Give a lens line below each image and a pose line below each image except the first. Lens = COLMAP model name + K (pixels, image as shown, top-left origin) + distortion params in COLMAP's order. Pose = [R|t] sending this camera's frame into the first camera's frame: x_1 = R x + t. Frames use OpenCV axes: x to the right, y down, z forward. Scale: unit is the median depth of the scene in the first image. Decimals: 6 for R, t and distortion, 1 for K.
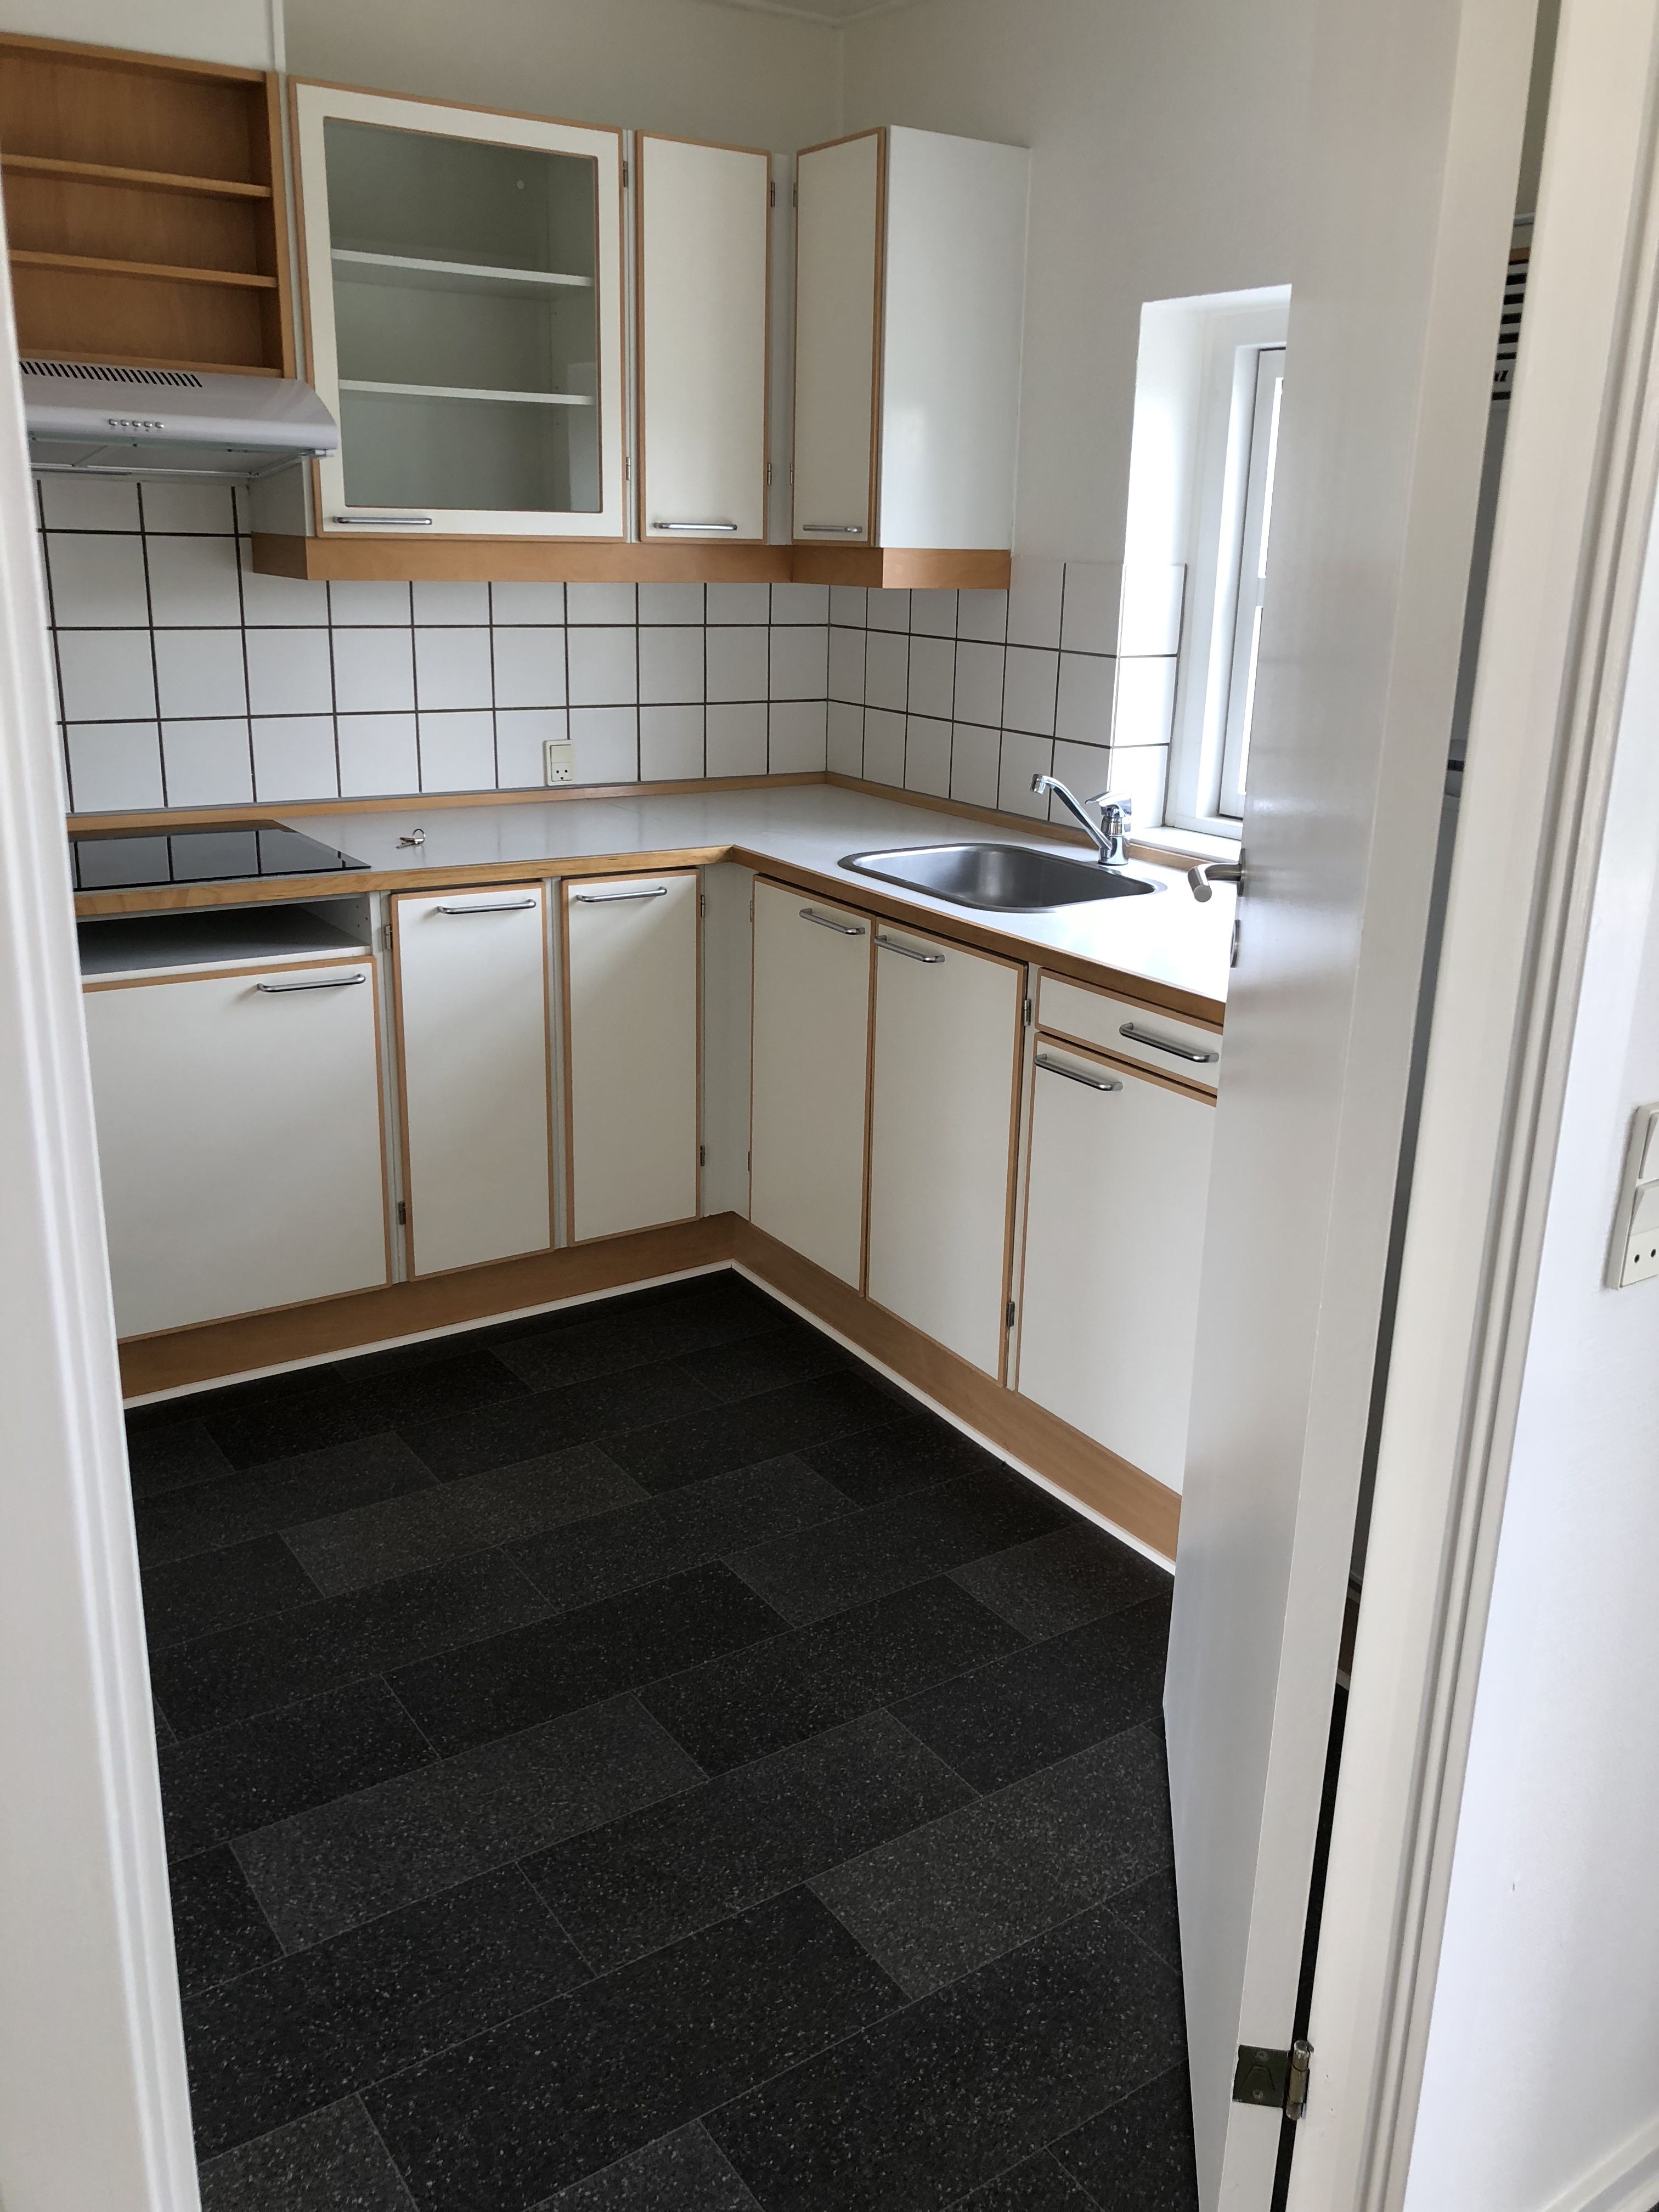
lens RADIAL K [[1806.1, 0, 826.7], [0, 1806.1, 1105.6], [0, 0, 1]] dist [0.011545, -0.011526]
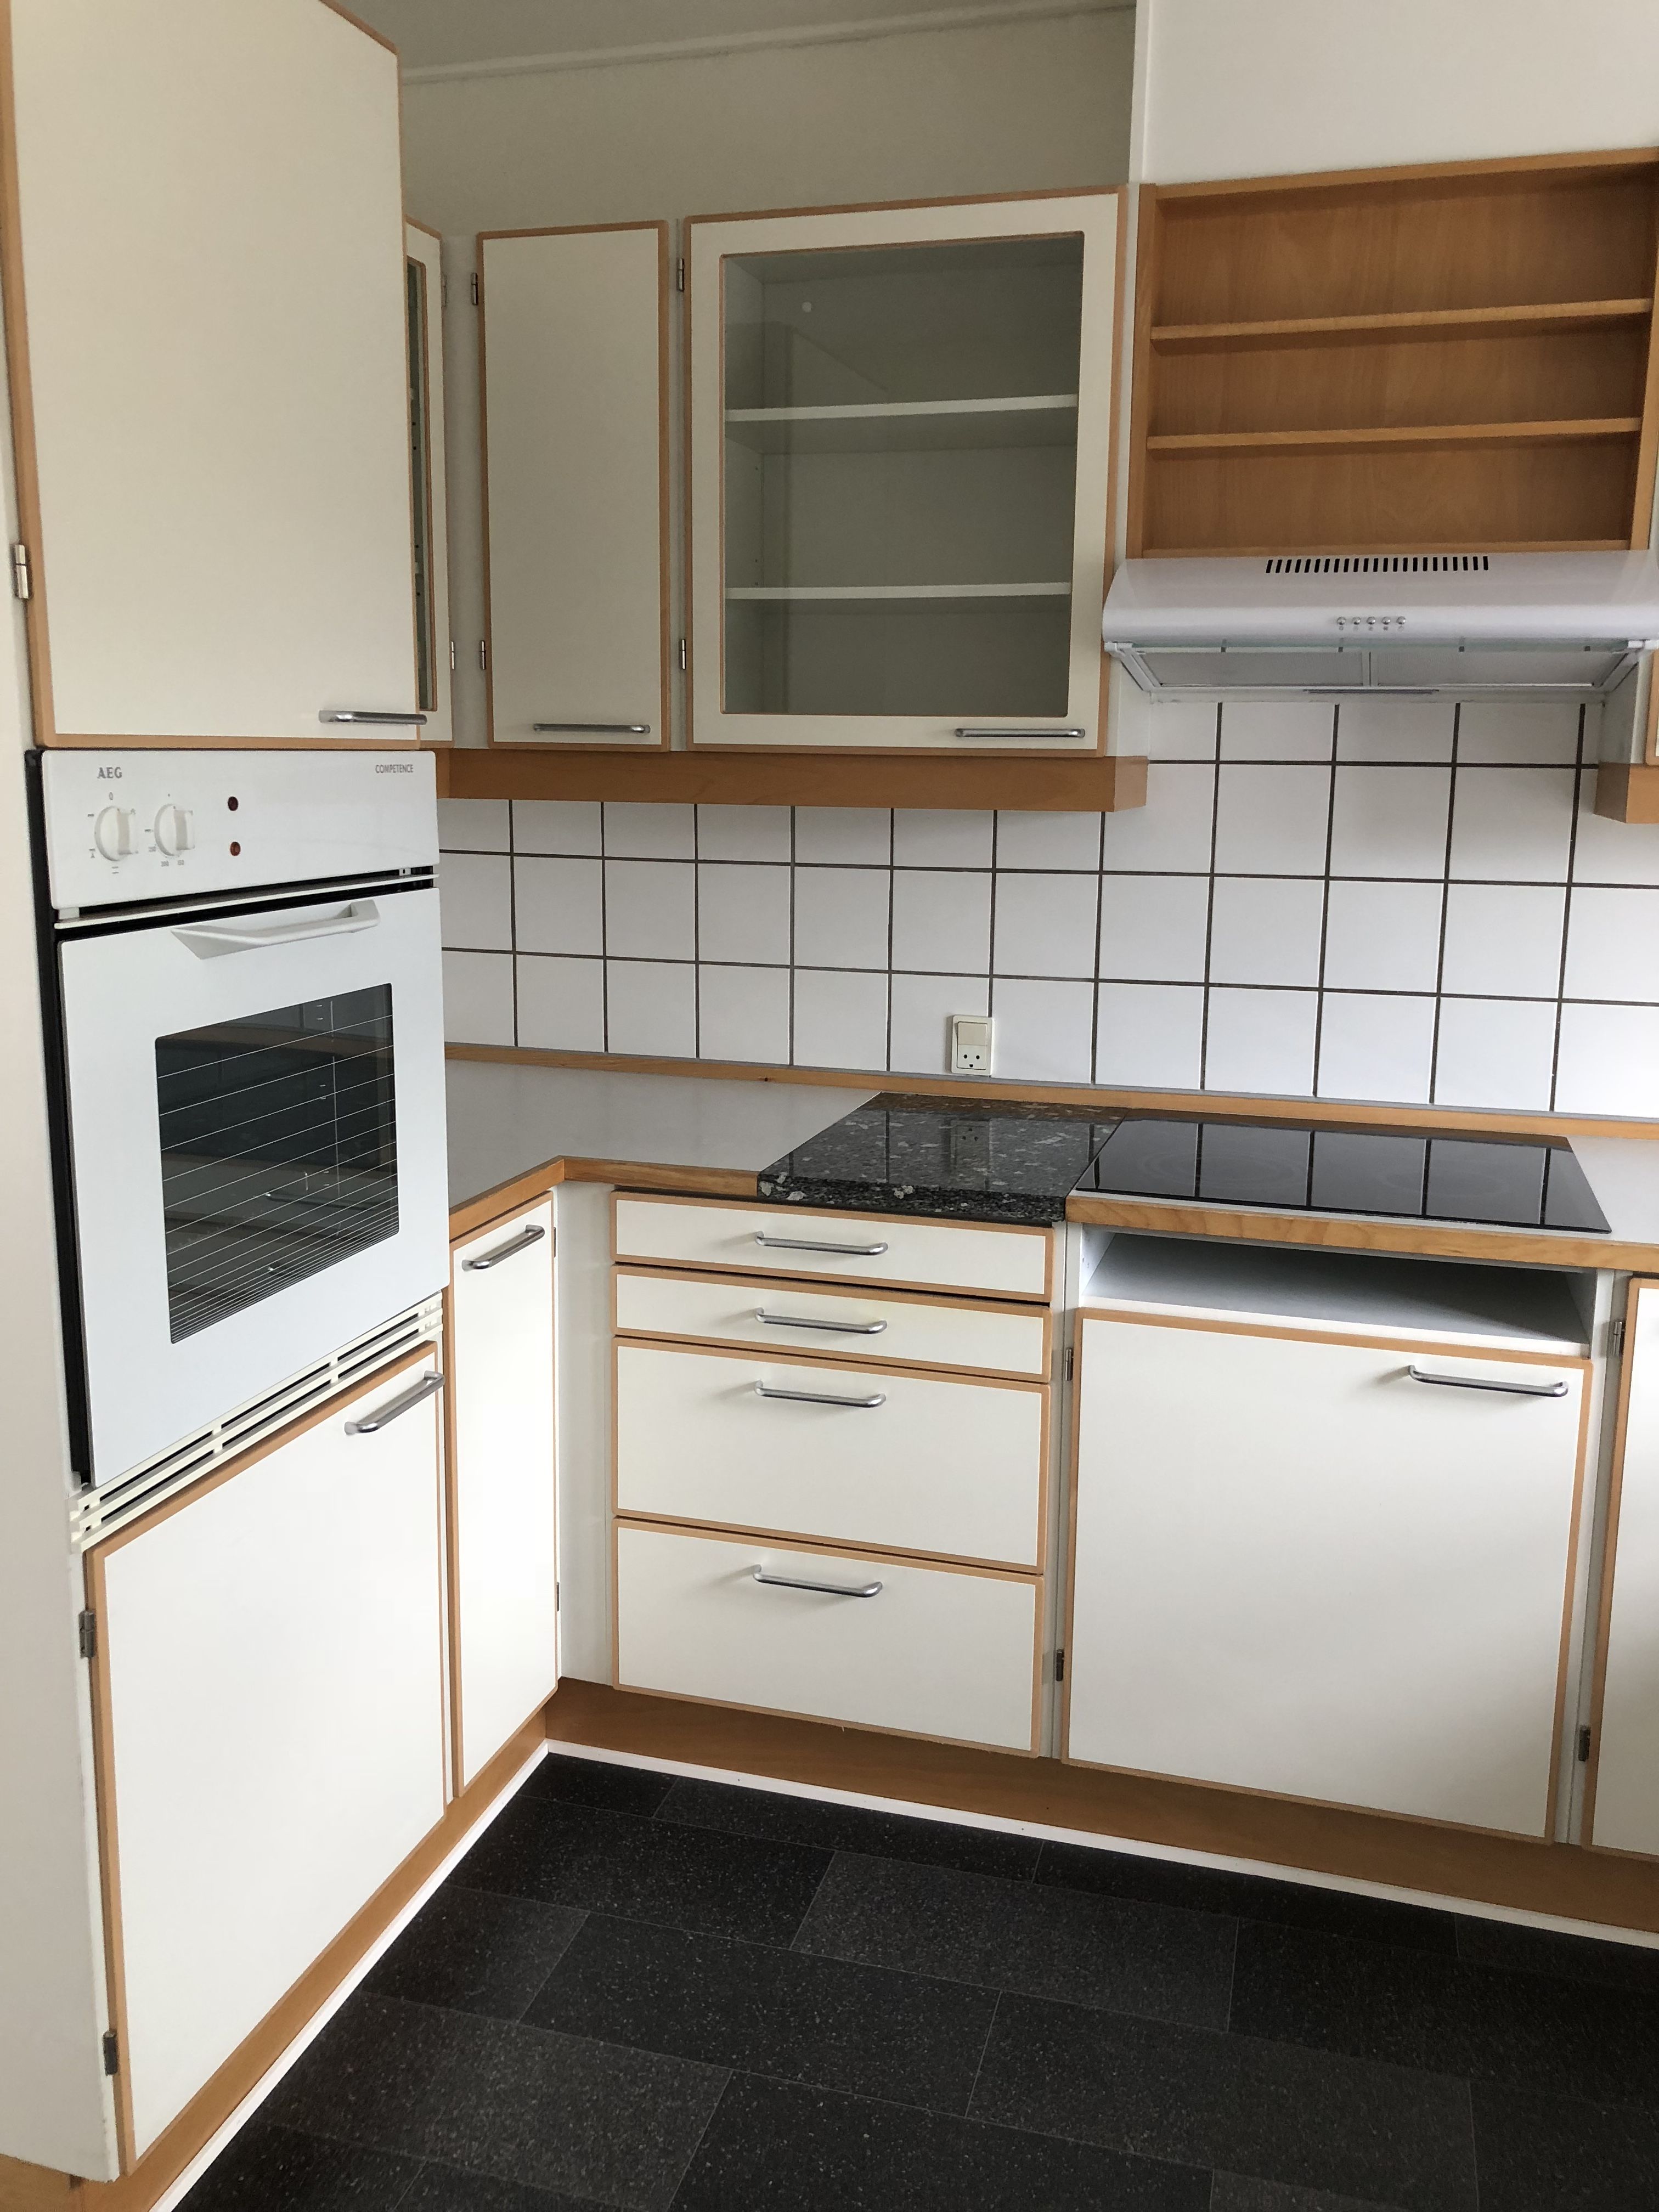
lens RADIAL K [[1806.1, 0, 829.9], [0, 1806.1, 1089.1], [0, 0, 1]] dist [0.011545, -0.011526]
pose [[0.636479, 0.120305, -0.761854, 0.071309], [-0.227692, 0.973046, -0.036567, -0.092554], [0.736920, 0.196742, 0.646716, 0.334354]]
